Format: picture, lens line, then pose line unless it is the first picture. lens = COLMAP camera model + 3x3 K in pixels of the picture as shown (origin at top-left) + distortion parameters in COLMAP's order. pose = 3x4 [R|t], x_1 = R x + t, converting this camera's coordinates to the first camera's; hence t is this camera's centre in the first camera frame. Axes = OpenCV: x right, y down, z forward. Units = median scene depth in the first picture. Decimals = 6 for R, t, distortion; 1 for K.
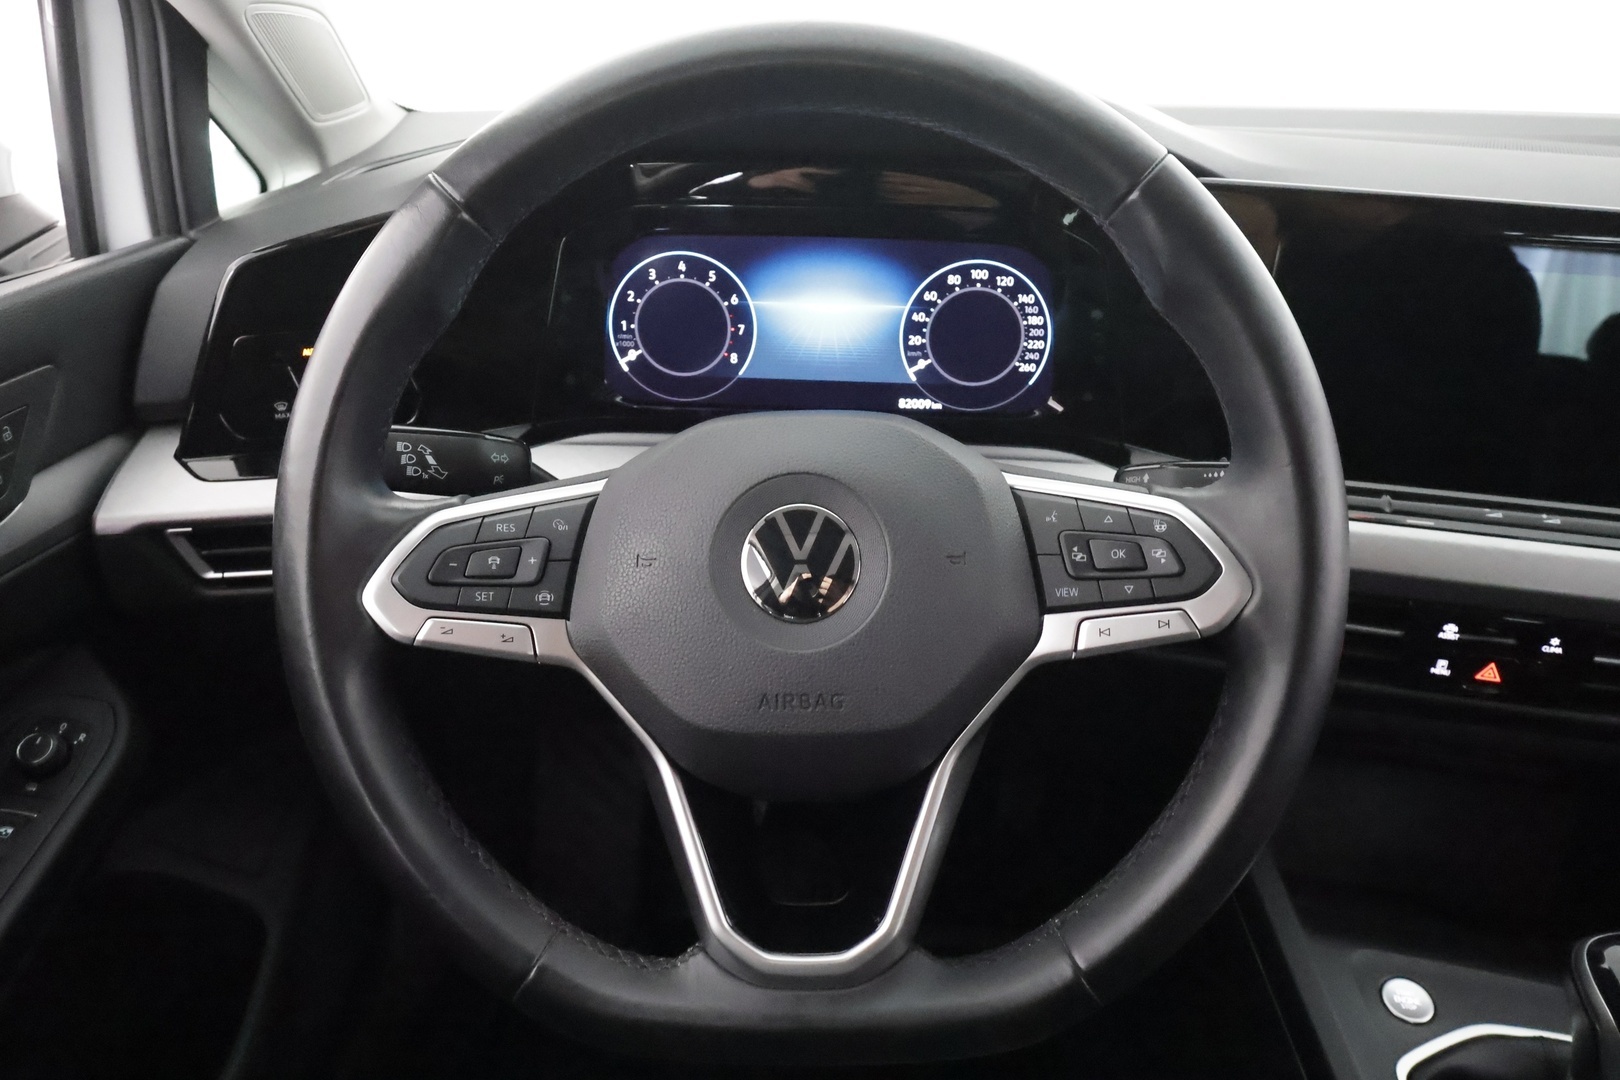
lens RADIAL K [[1135.2, 0, 797.7], [0, 1135.2, 543.1], [0, 0, 1]] dist [0.022088, 0.002216]
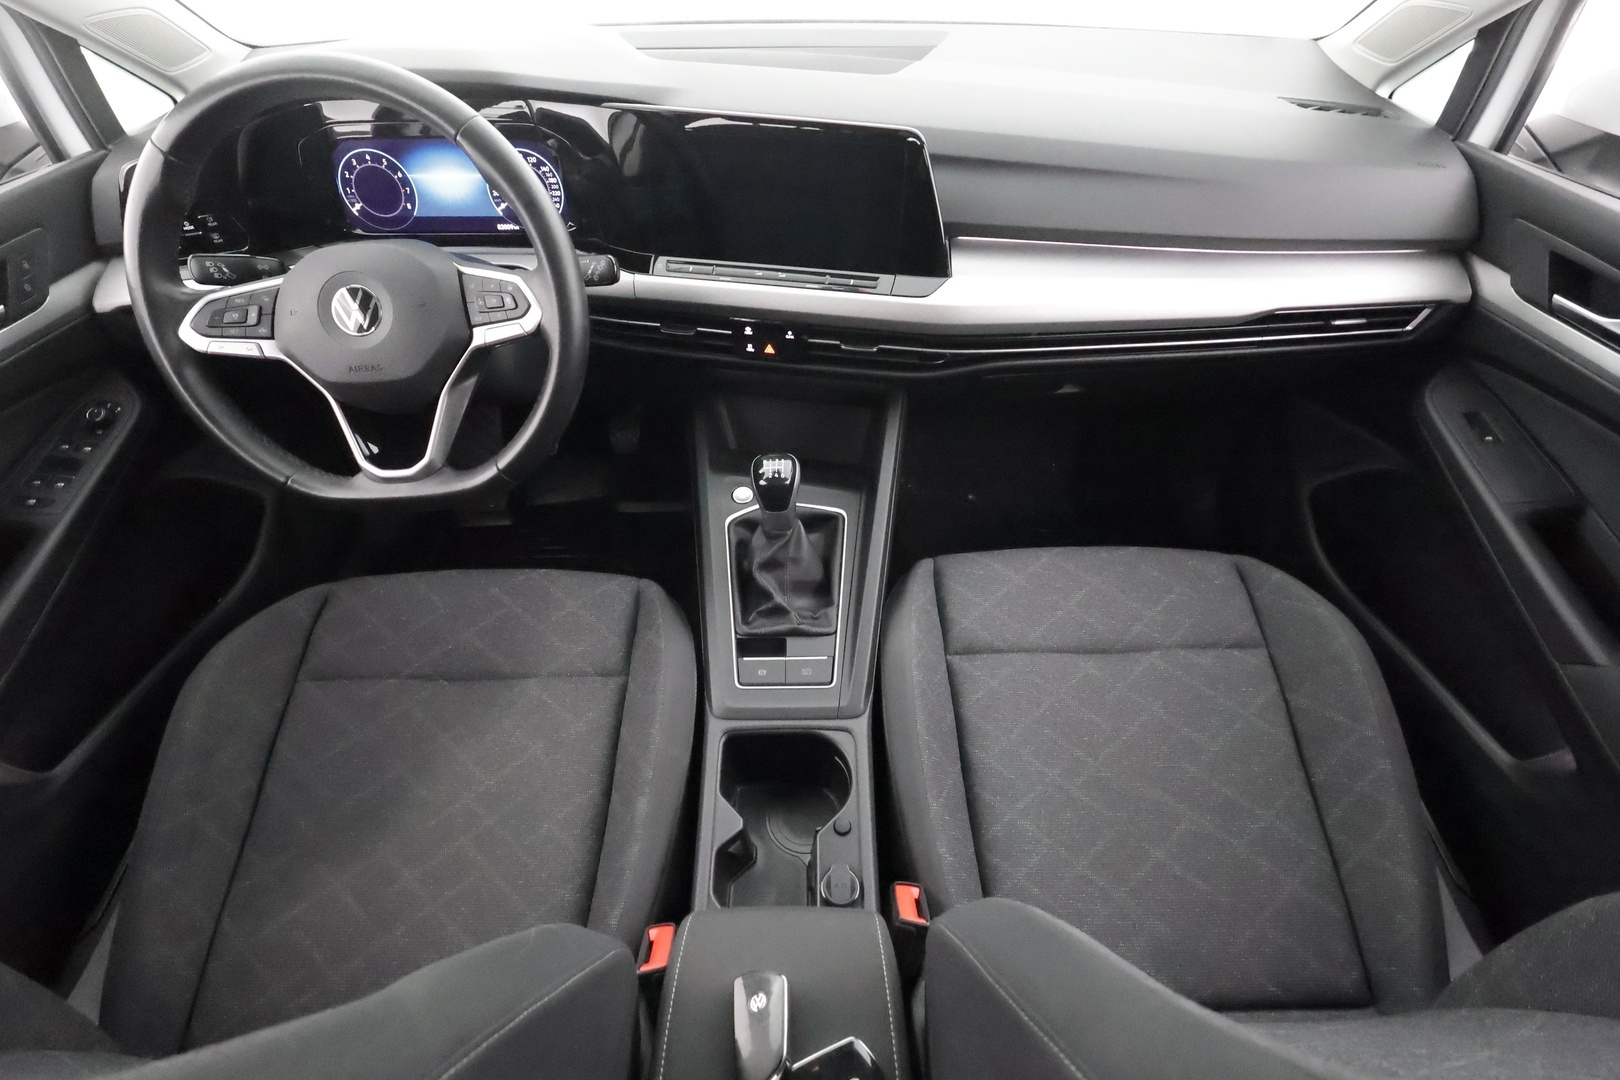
lens RADIAL K [[757.1, 0, 813.0], [0, 757.1, 534.7], [0, 0, 1]] dist [0.005831, 0.001511]
pose [[0.998005, -0.056389, 0.028381, 0.839489], [0.045584, 0.954725, 0.293978, 0.039323], [-0.043673, -0.292098, 0.955391, -0.675335]]
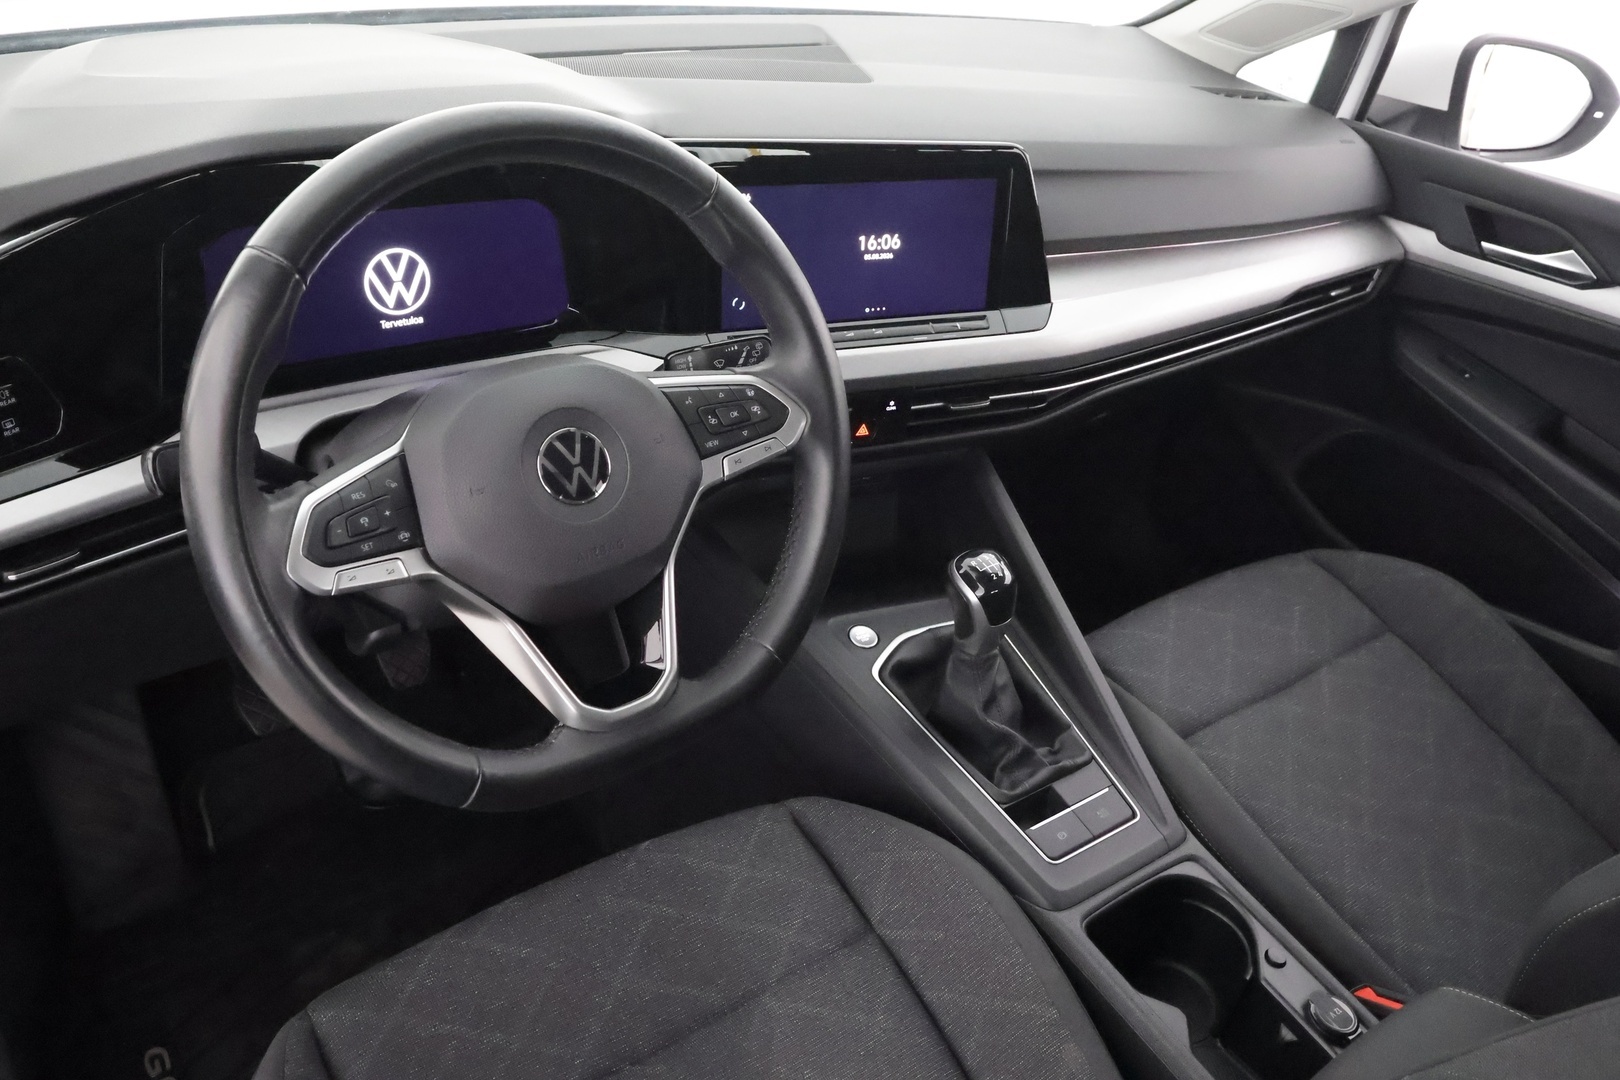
lens RADIAL K [[1323.6, 0, 811.8], [0, 1323.6, 531.8], [0, 0, 1]] dist [0.014899, -0.002714]
pose [[0.766133, -0.276996, 0.579926, -0.773941], [0.197196, 0.960143, 0.198090, -0.179860], [-0.611682, -0.037404, 0.790219, -0.593718]]
